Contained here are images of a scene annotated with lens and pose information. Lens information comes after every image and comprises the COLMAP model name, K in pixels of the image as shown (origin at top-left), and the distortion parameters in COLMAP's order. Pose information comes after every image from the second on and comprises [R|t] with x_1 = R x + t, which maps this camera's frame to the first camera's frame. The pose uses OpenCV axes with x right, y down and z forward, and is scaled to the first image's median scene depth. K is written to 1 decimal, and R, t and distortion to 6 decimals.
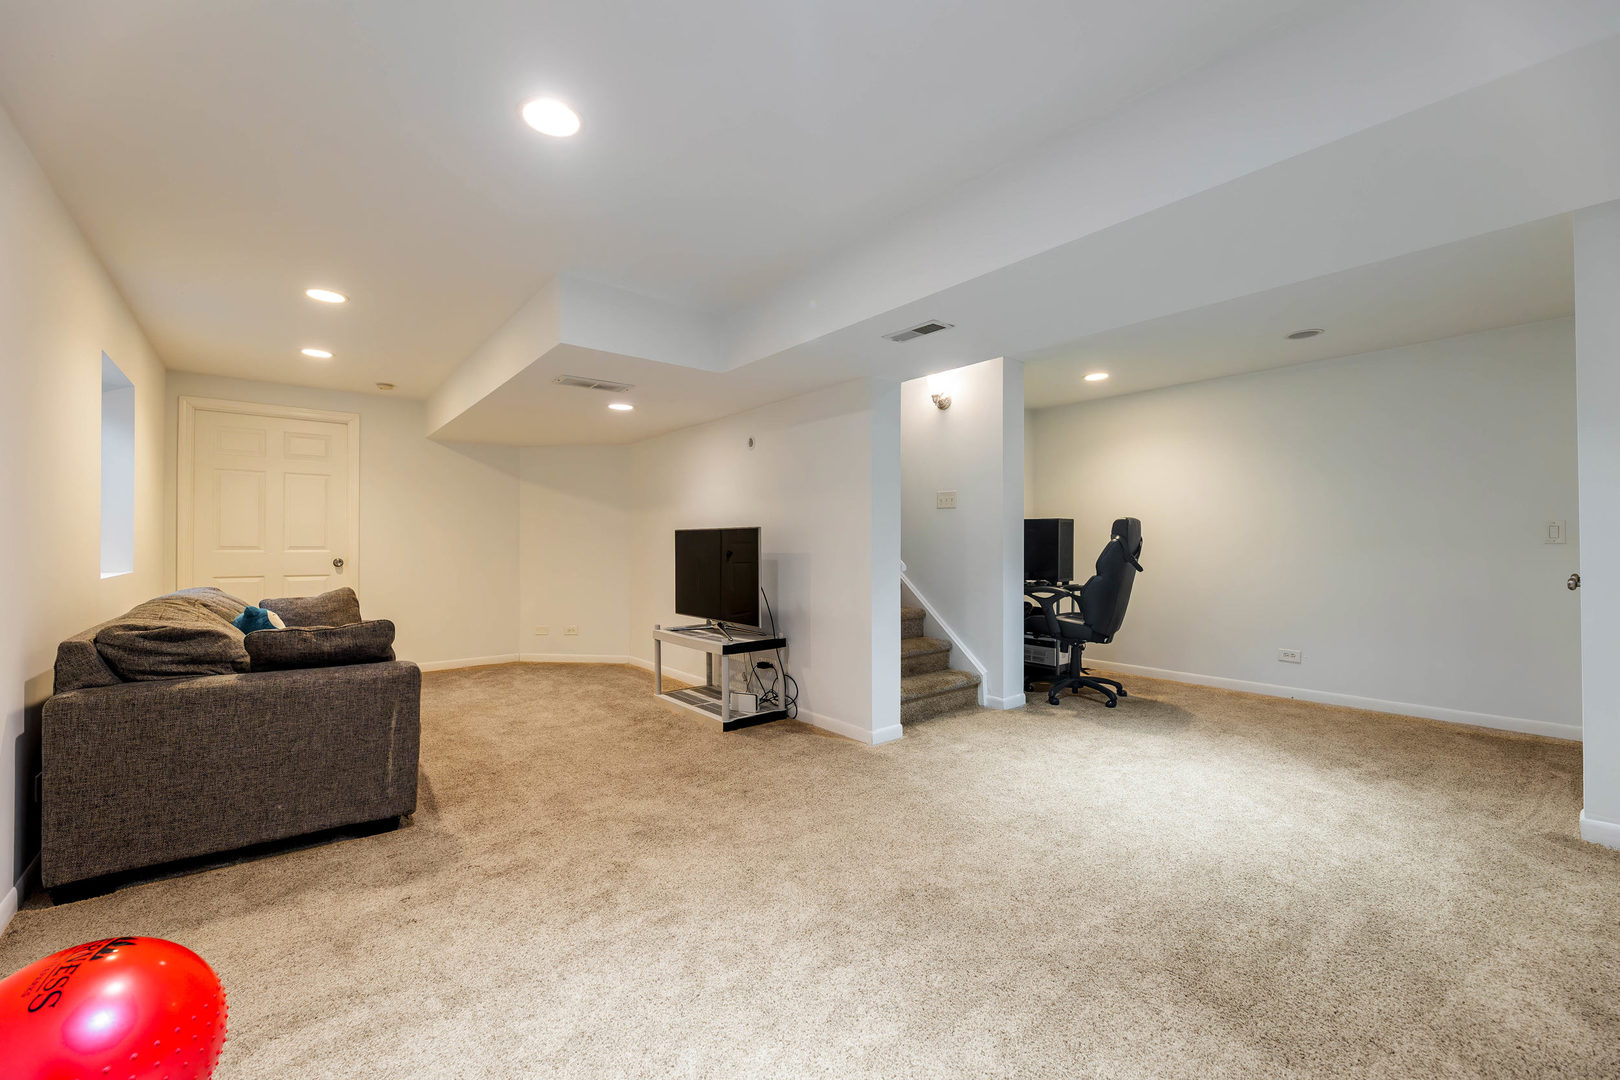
lens RADIAL K [[651.3, 0, 804.4], [0, 651.3, 541.6], [0, 0, 1]] dist [-0.000101, -0.000548]
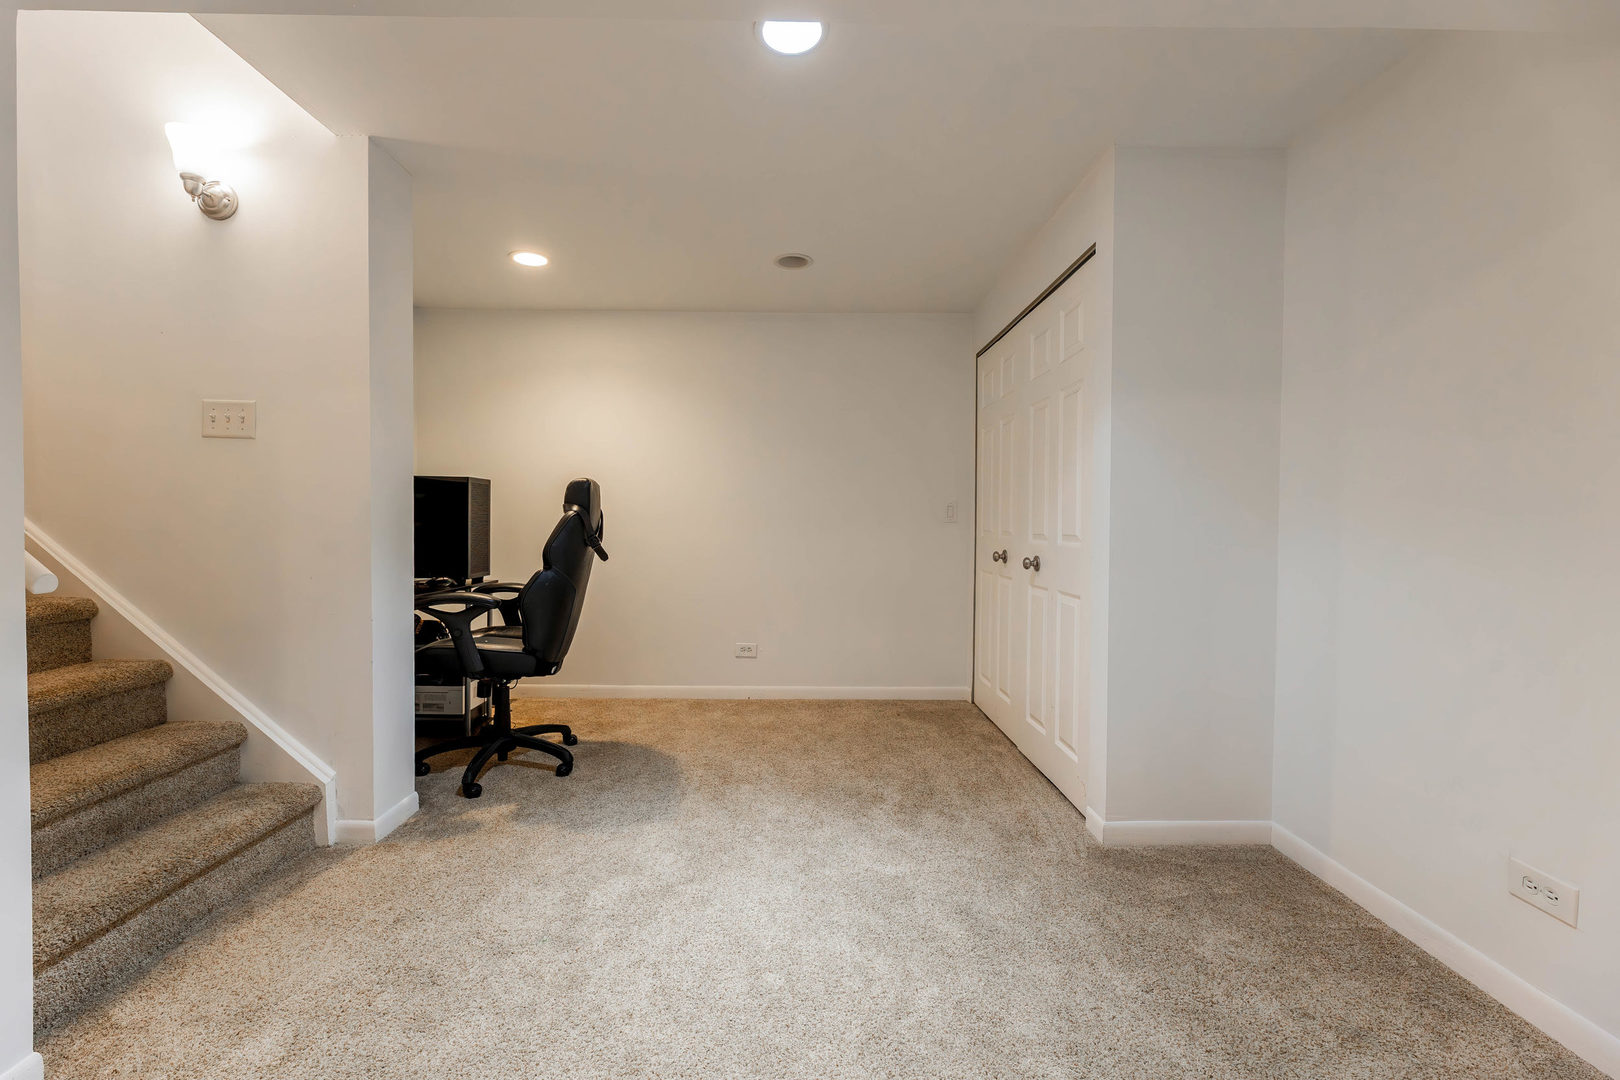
lens RADIAL K [[651.3, 0, 793.0], [0, 651.3, 540.2], [0, 0, 1]] dist [-0.000101, -0.000548]
pose [[0.627127, -0.014827, 0.778776, 0.130021], [-0.012013, 0.999516, 0.028704, 0.004131], [-0.778825, -0.027356, 0.626645, 0.475519]]
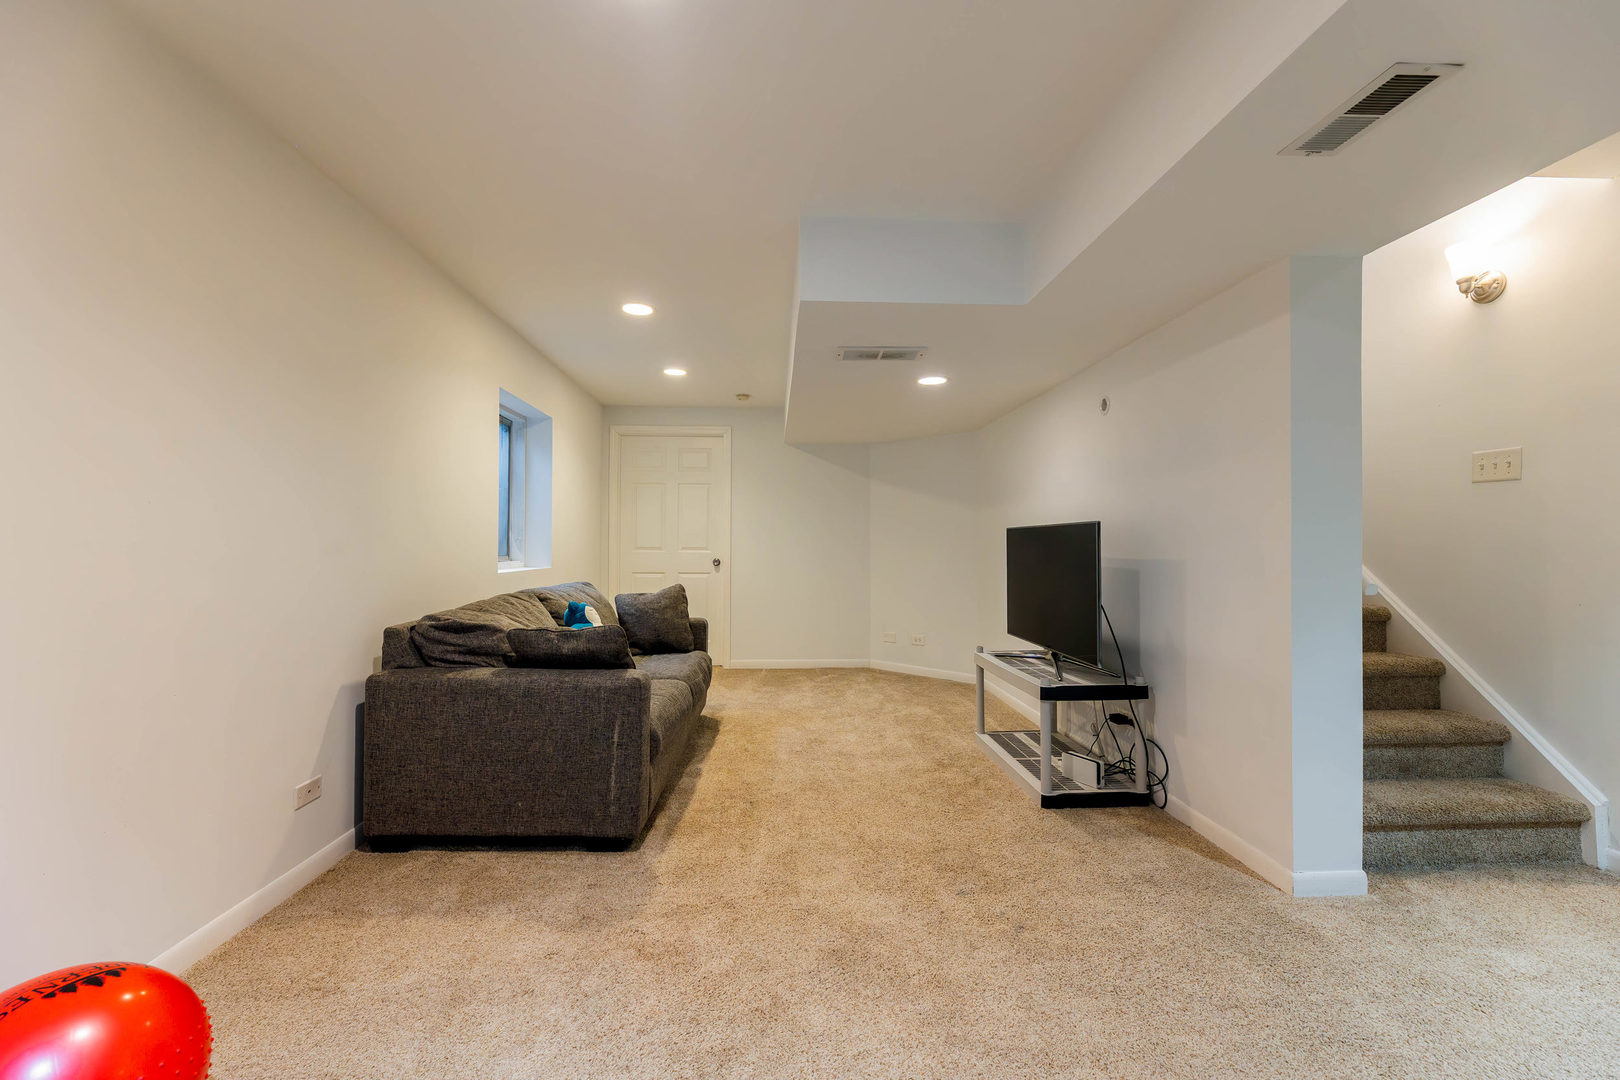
lens RADIAL K [[651.3, 0, 811.3], [0, 651.3, 541.7], [0, 0, 1]] dist [-0.000101, -0.000548]
pose [[0.806596, -0.002240, -0.591099, 0.092579], [0.000280, 0.999994, -0.003408, 0.001653], [0.591103, 0.002584, 0.806592, 0.262228]]
